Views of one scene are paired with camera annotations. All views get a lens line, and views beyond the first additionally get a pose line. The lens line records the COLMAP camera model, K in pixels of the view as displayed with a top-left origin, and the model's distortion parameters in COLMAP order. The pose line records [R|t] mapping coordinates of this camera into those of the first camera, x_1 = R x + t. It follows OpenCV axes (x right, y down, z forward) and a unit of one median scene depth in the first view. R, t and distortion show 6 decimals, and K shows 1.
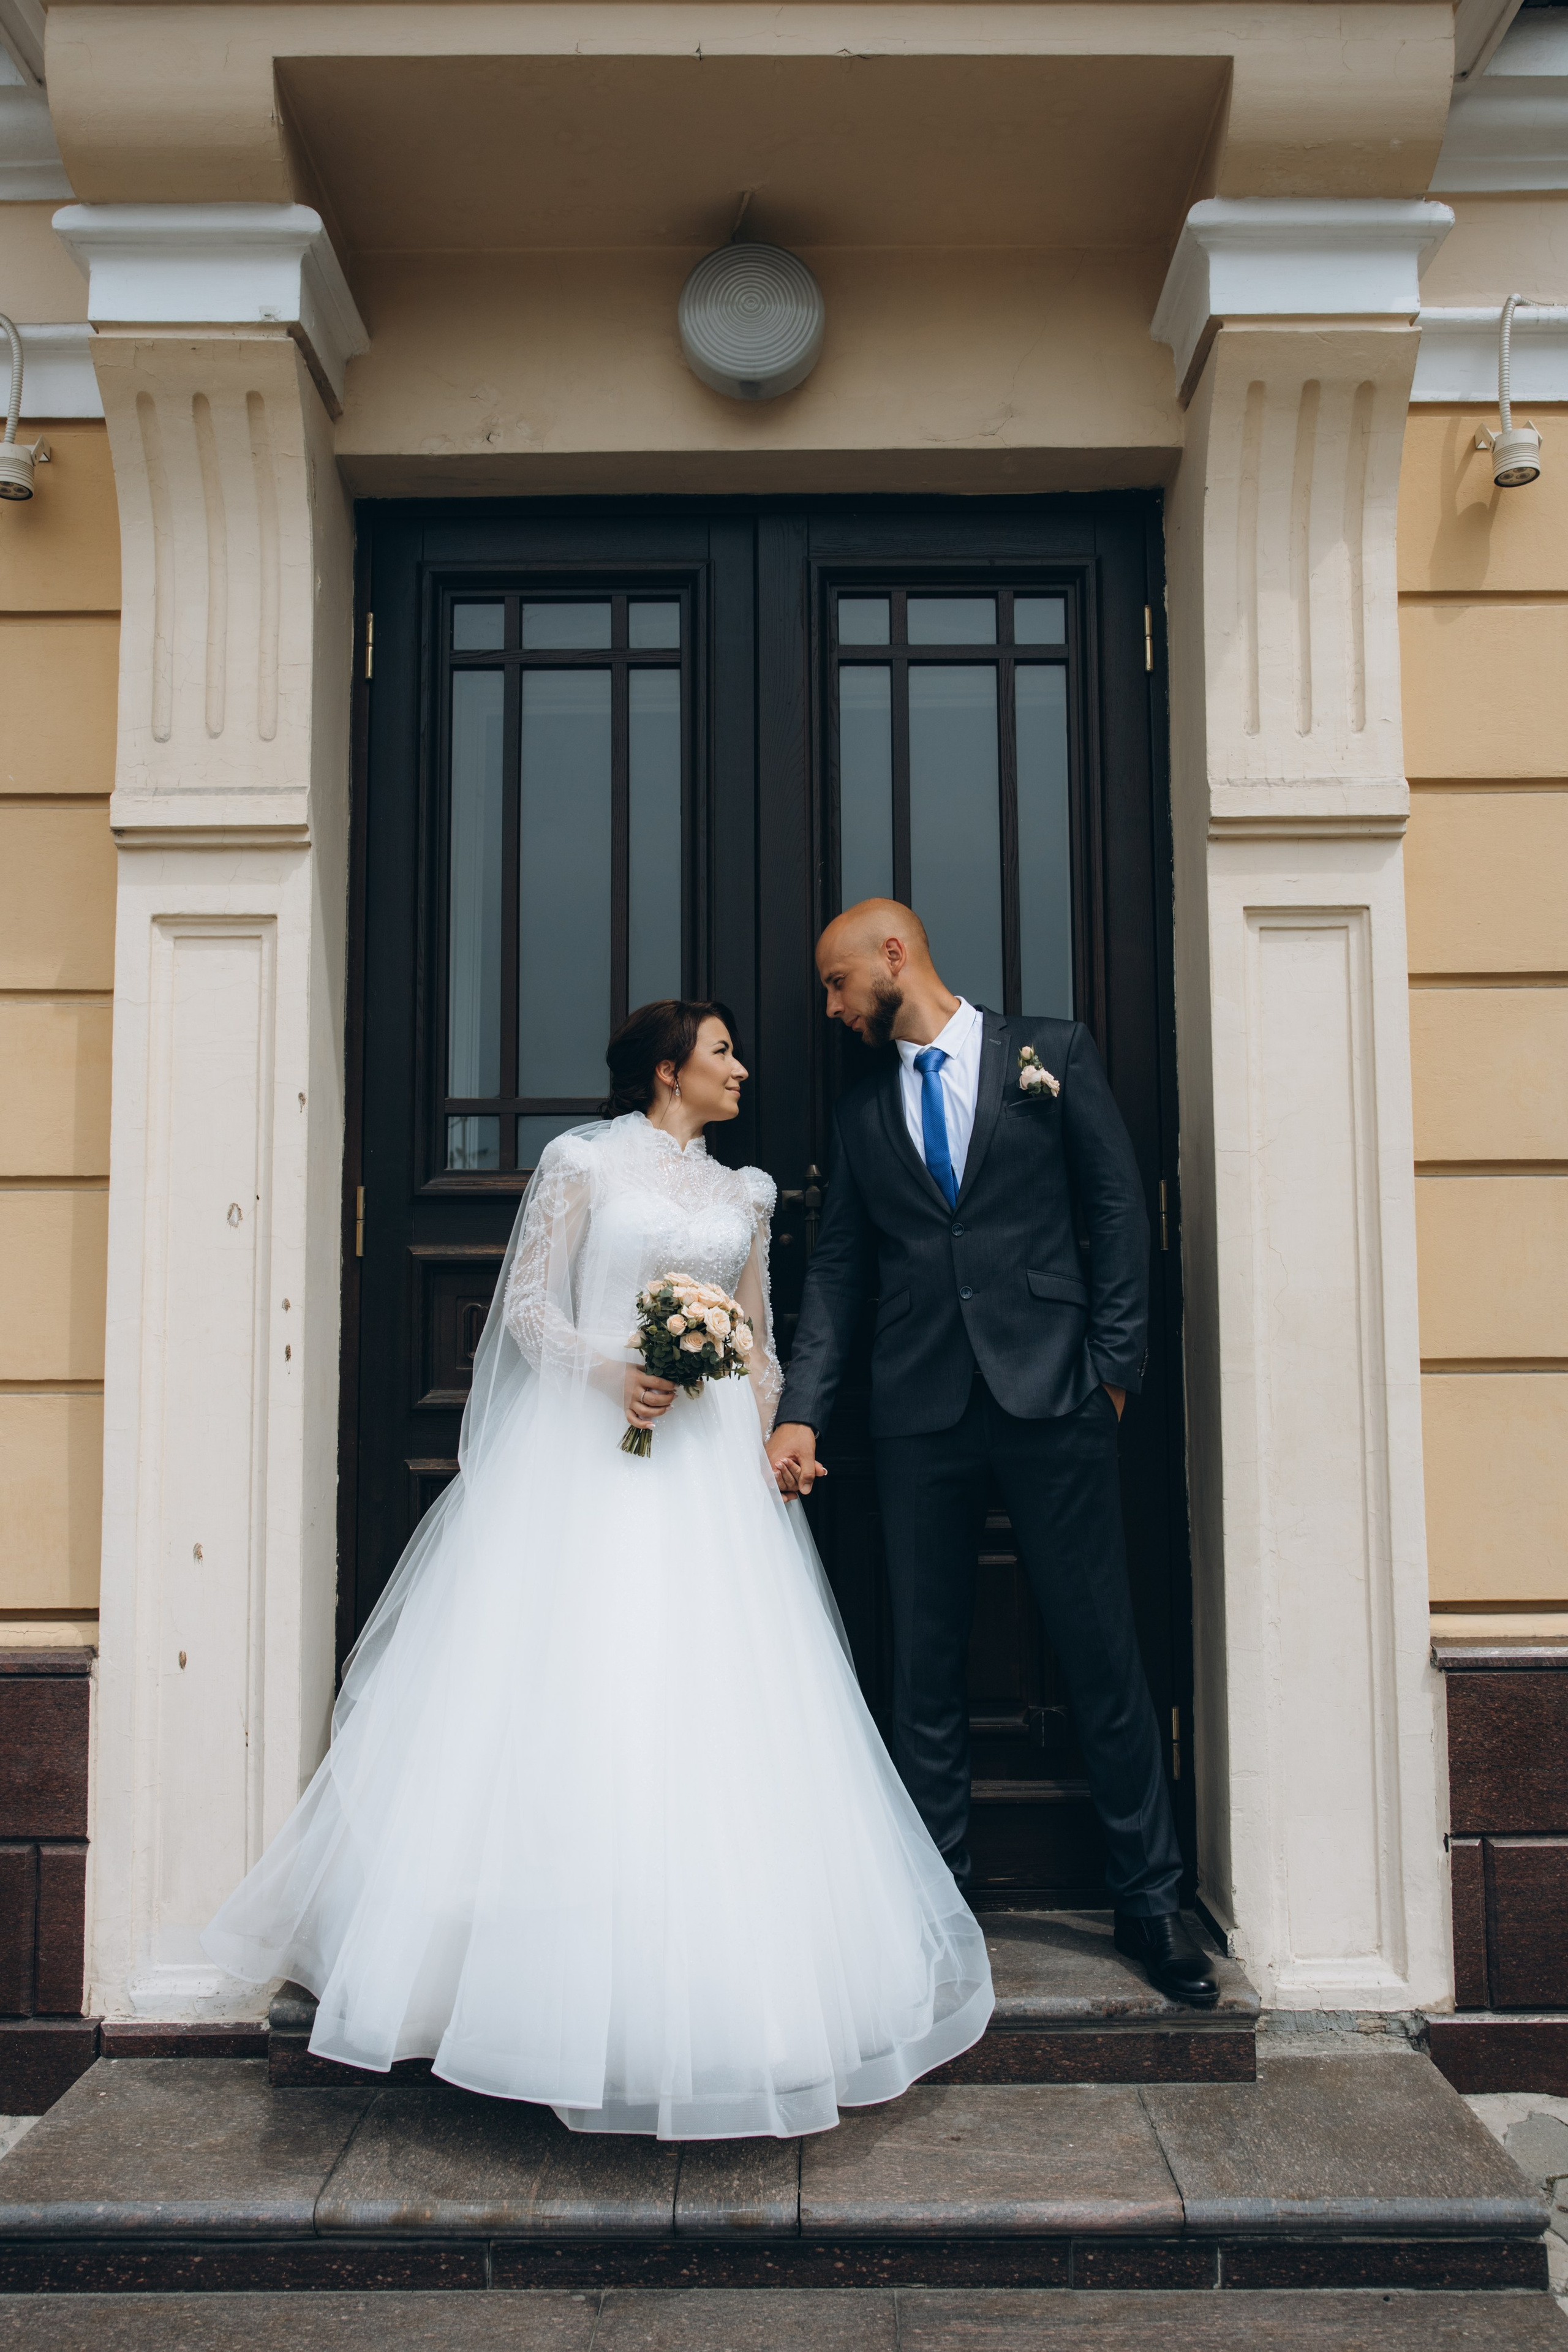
lens RADIAL K [[1846.6, 0, 780.9], [0, 1846.6, 1138.6], [0, 0, 1]] dist [-0.004475, 0.007378]
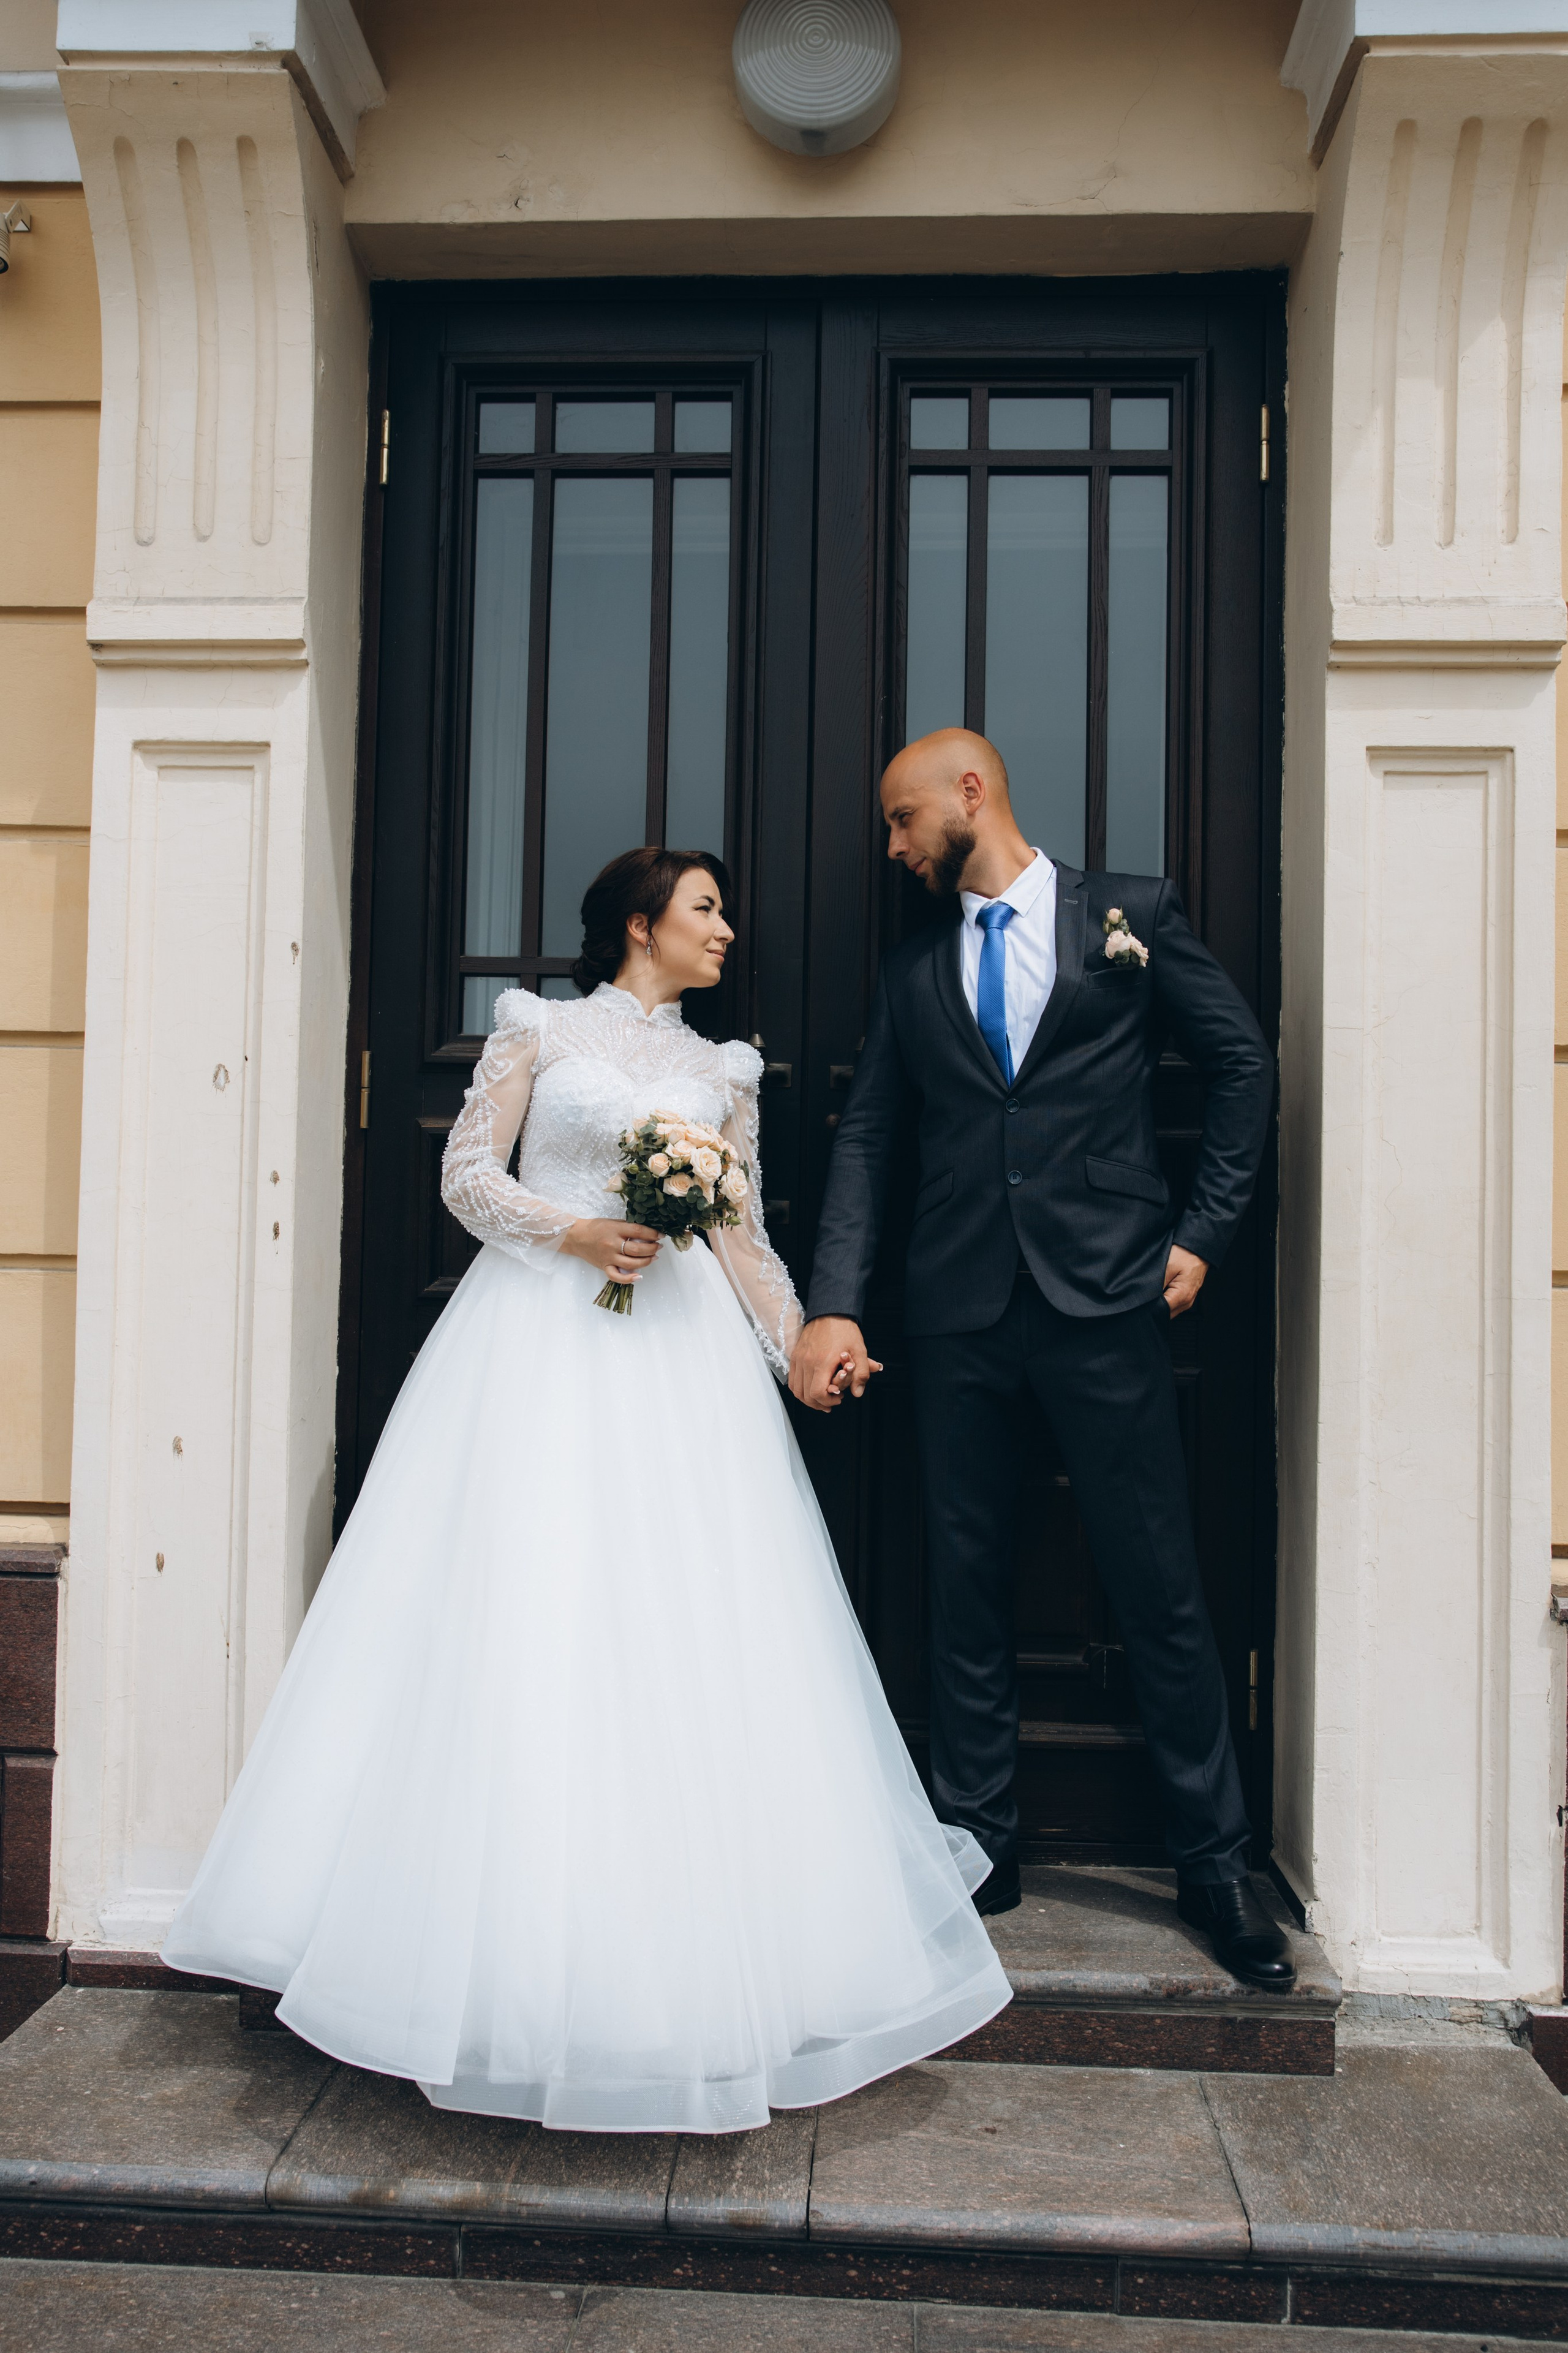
lens RADIAL K [[1847.3, 0, 780.9], [0, 1847.3, 1139.0], [0, 0, 1]] dist [-0.004475, 0.007378]
pose [[0.998836, 0.023785, -0.041959, 0.016611], [-0.021572, 0.998391, 0.052446, 0.018969], [0.043139, -0.051480, 0.997742, 0.113513]]
